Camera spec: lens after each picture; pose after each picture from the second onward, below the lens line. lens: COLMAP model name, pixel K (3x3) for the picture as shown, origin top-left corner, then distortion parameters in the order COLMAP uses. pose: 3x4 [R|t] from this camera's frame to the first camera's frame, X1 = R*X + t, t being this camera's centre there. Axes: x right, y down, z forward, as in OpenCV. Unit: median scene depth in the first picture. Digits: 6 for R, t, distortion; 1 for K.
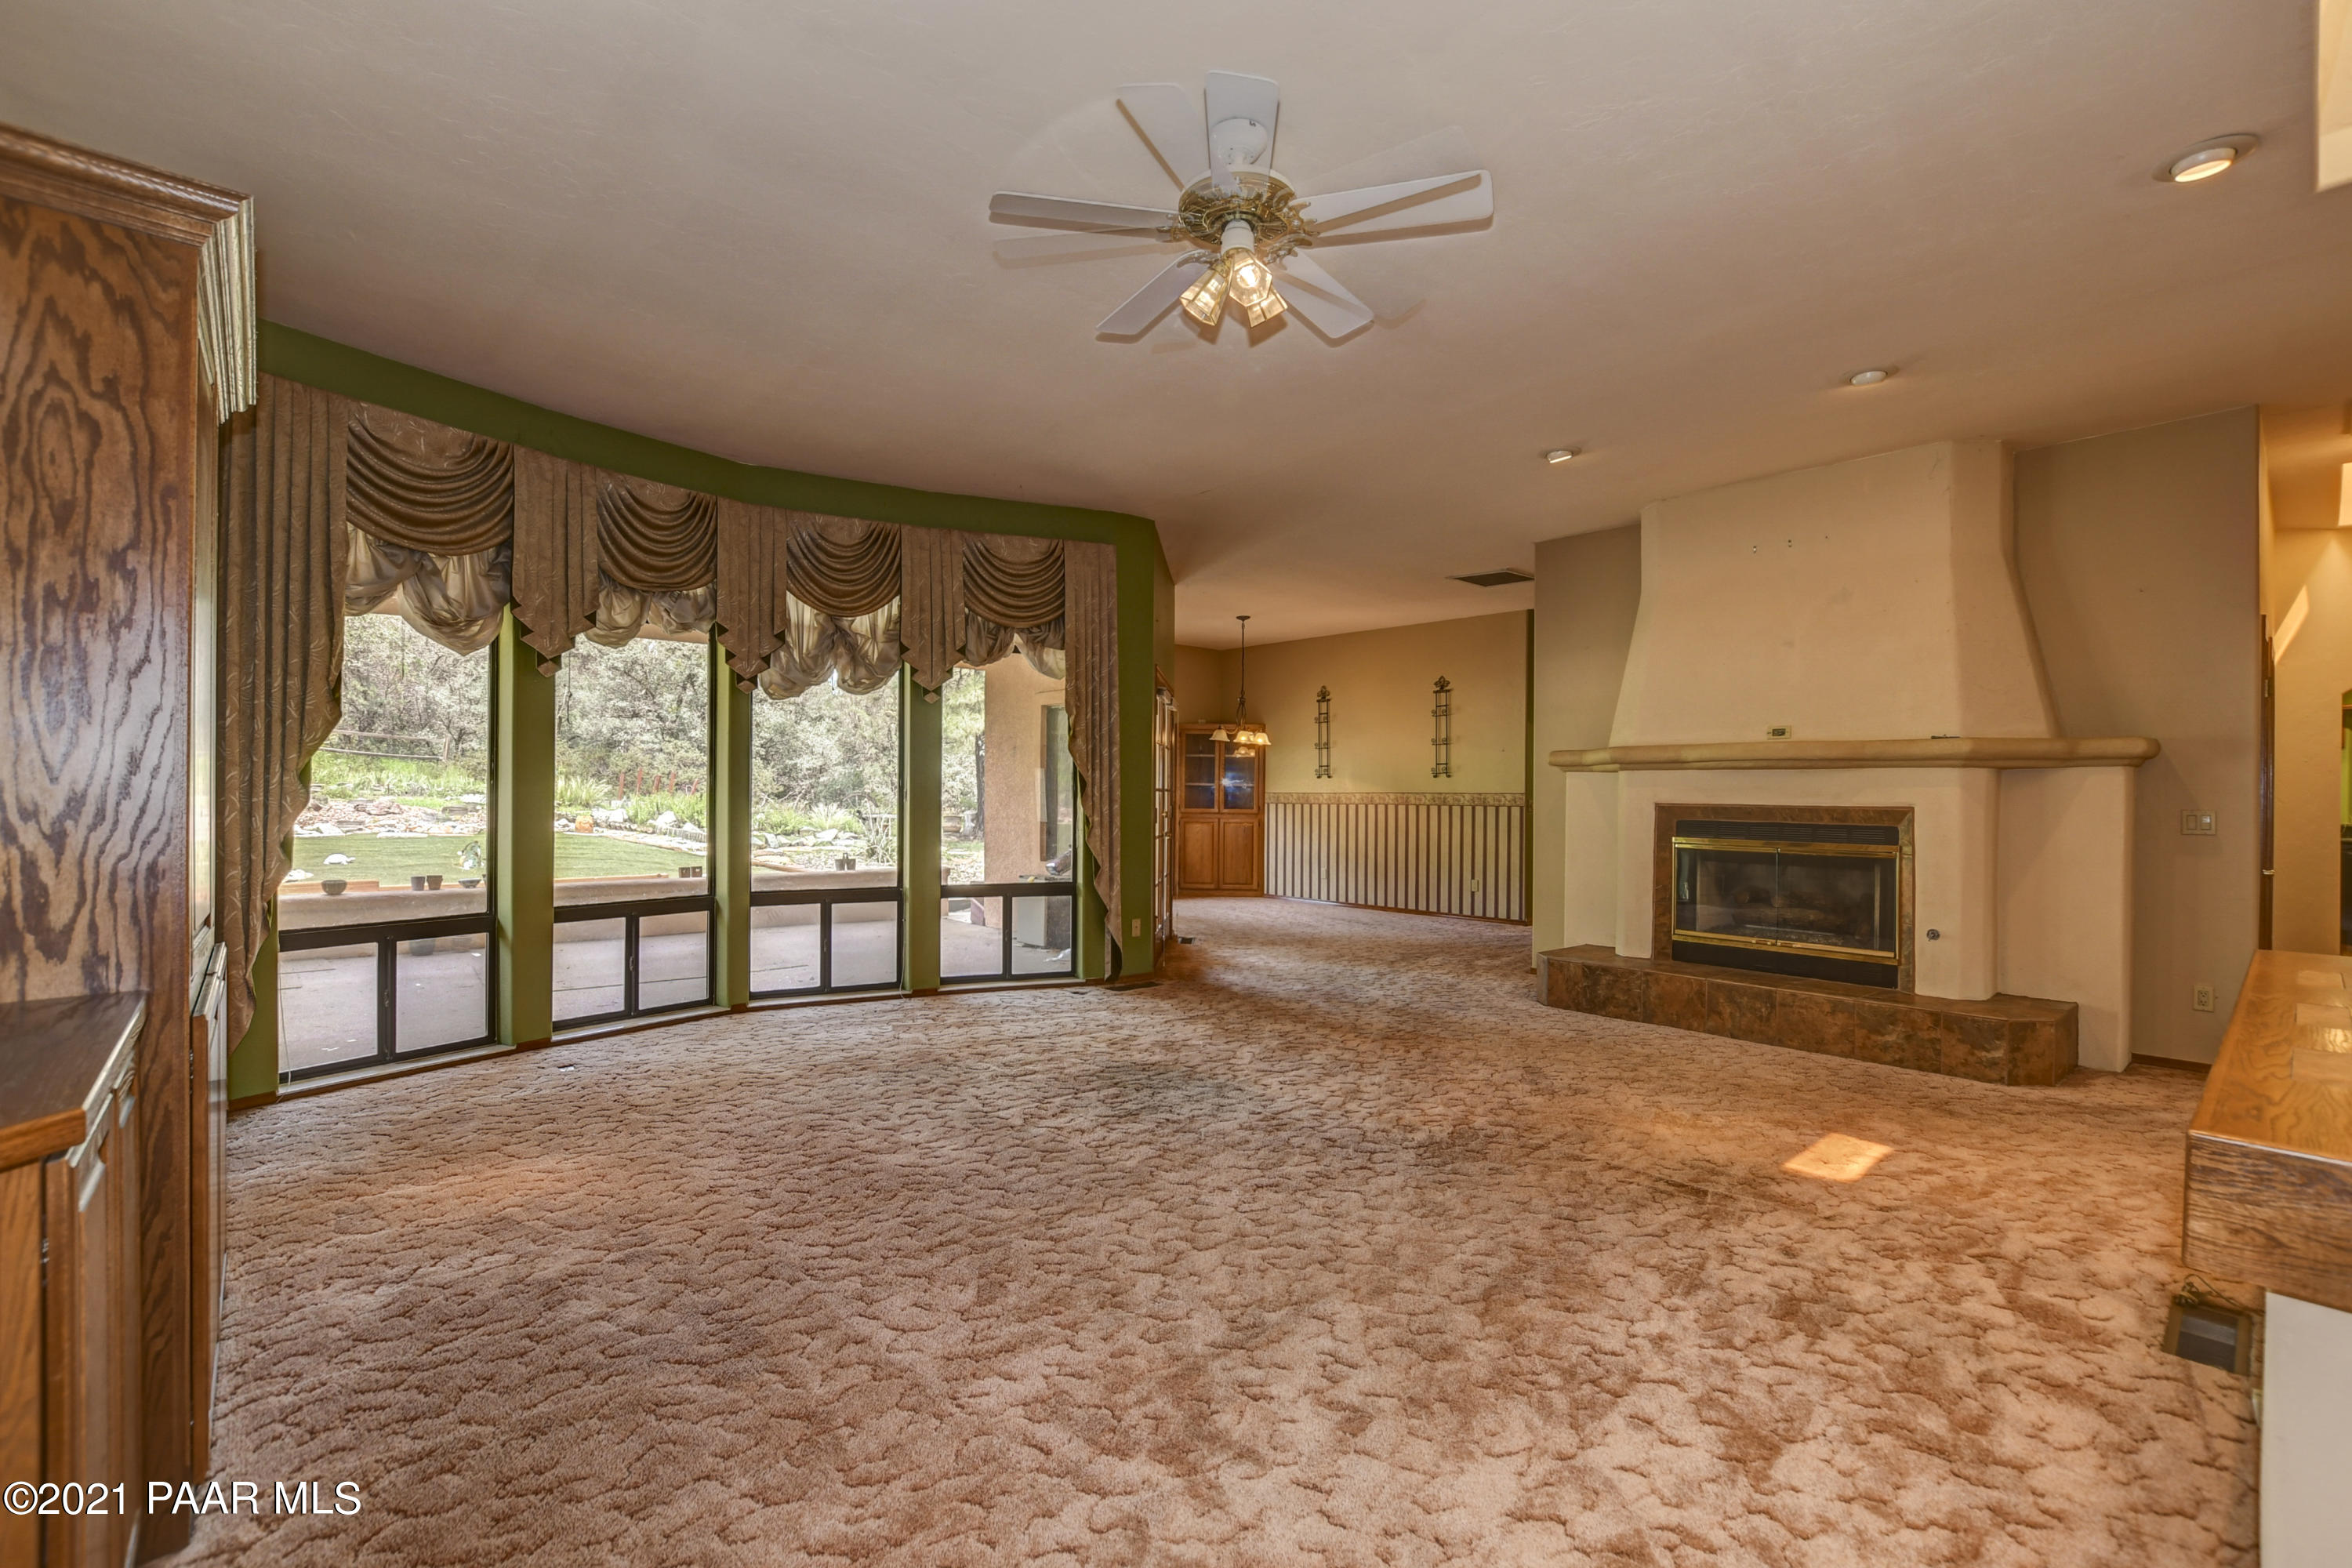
lens RADIAL K [[1061.1, 0, 1189.0], [0, 1061.1, 794.1], [0, 0, 1]] dist [-0.014632, 0.001604]
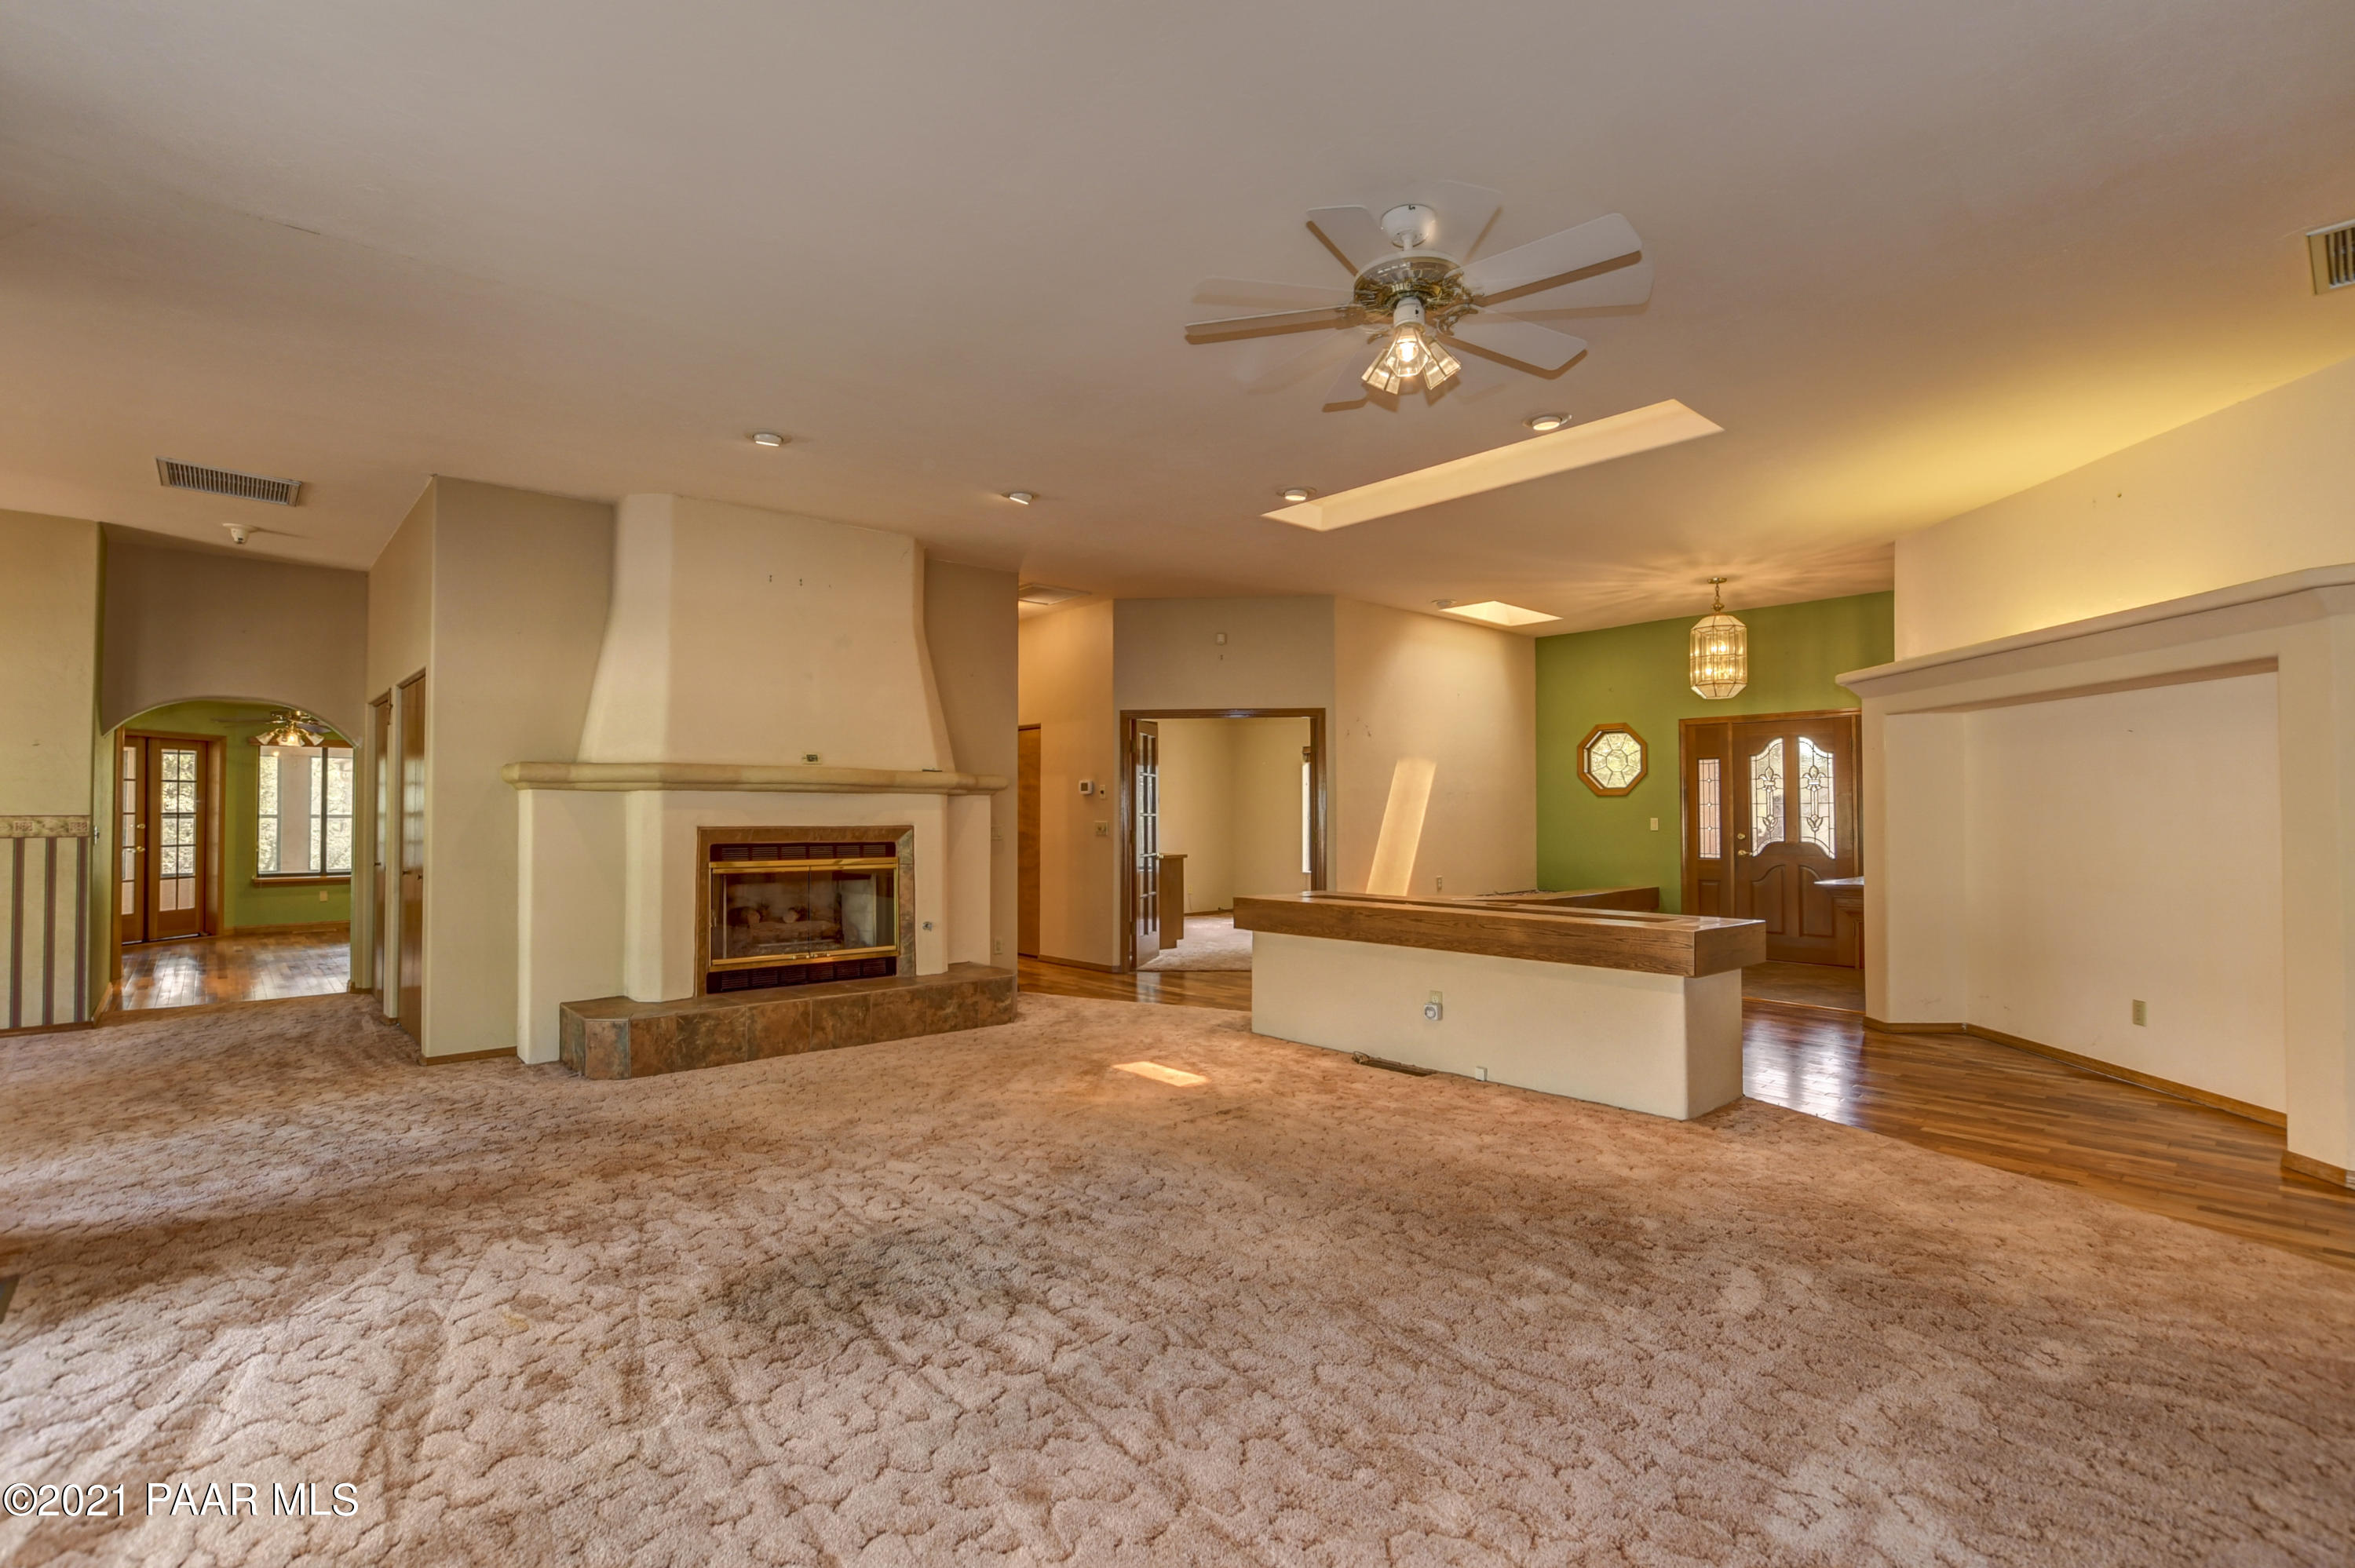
lens RADIAL K [[1062.3, 0, 1199.3], [0, 1062.3, 796.6], [0, 0, 1]] dist [-0.014632, 0.001604]
pose [[-0.009393, 0.009699, 0.999909, -0.566889], [0.002307, 0.999951, -0.009677, -0.008481], [-0.999953, 0.002216, -0.009415, 0.677561]]
